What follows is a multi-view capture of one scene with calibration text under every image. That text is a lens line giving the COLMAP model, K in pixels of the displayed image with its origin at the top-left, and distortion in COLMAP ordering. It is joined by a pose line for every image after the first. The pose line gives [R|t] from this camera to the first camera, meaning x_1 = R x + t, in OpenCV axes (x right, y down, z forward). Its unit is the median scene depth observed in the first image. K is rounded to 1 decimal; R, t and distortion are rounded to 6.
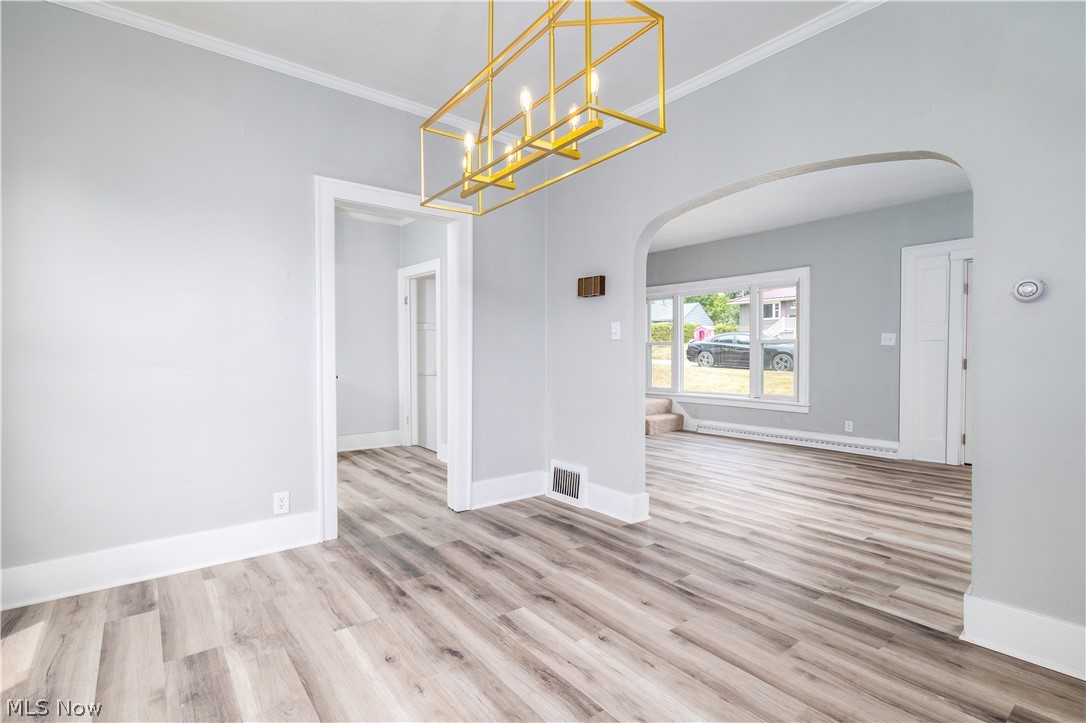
lens RADIAL K [[505.5, 0, 546.9], [0, 505.5, 355.8], [0, 0, 1]] dist [0.004440, -0.000069]
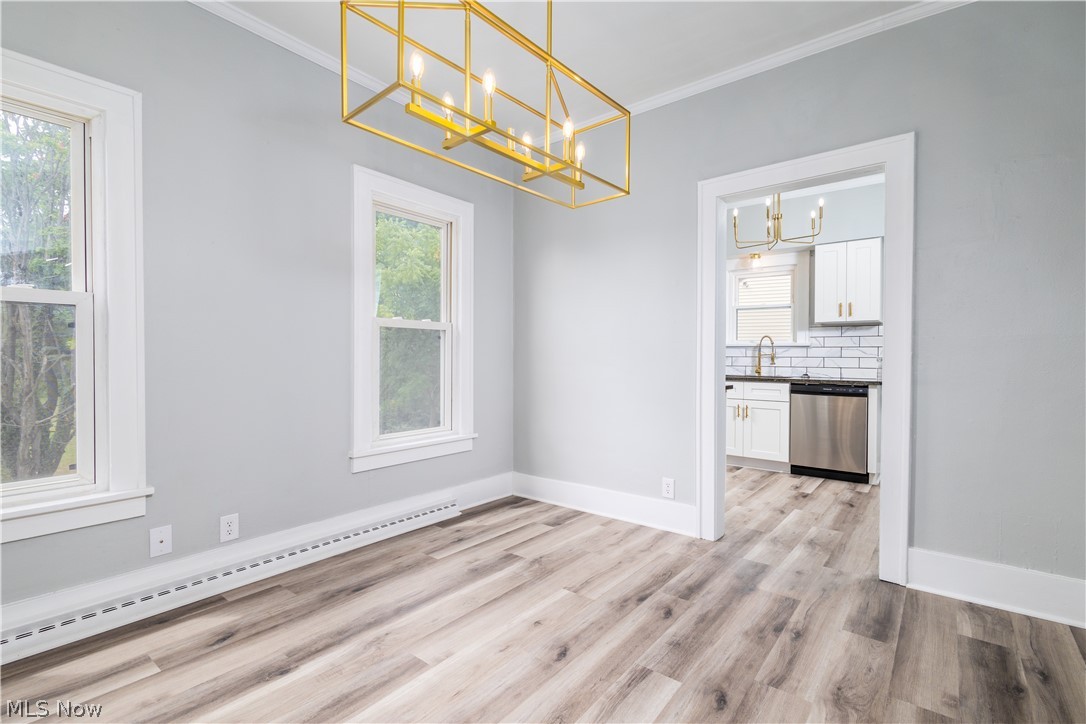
lens RADIAL K [[505.5, 0, 542.4], [0, 505.5, 360.6], [0, 0, 1]] dist [0.004440, -0.000069]
pose [[0.227183, 0.006074, -0.973833, 0.590610], [-0.005472, 0.999973, 0.004960, 0.005725], [0.973837, 0.004202, 0.227210, 0.563179]]
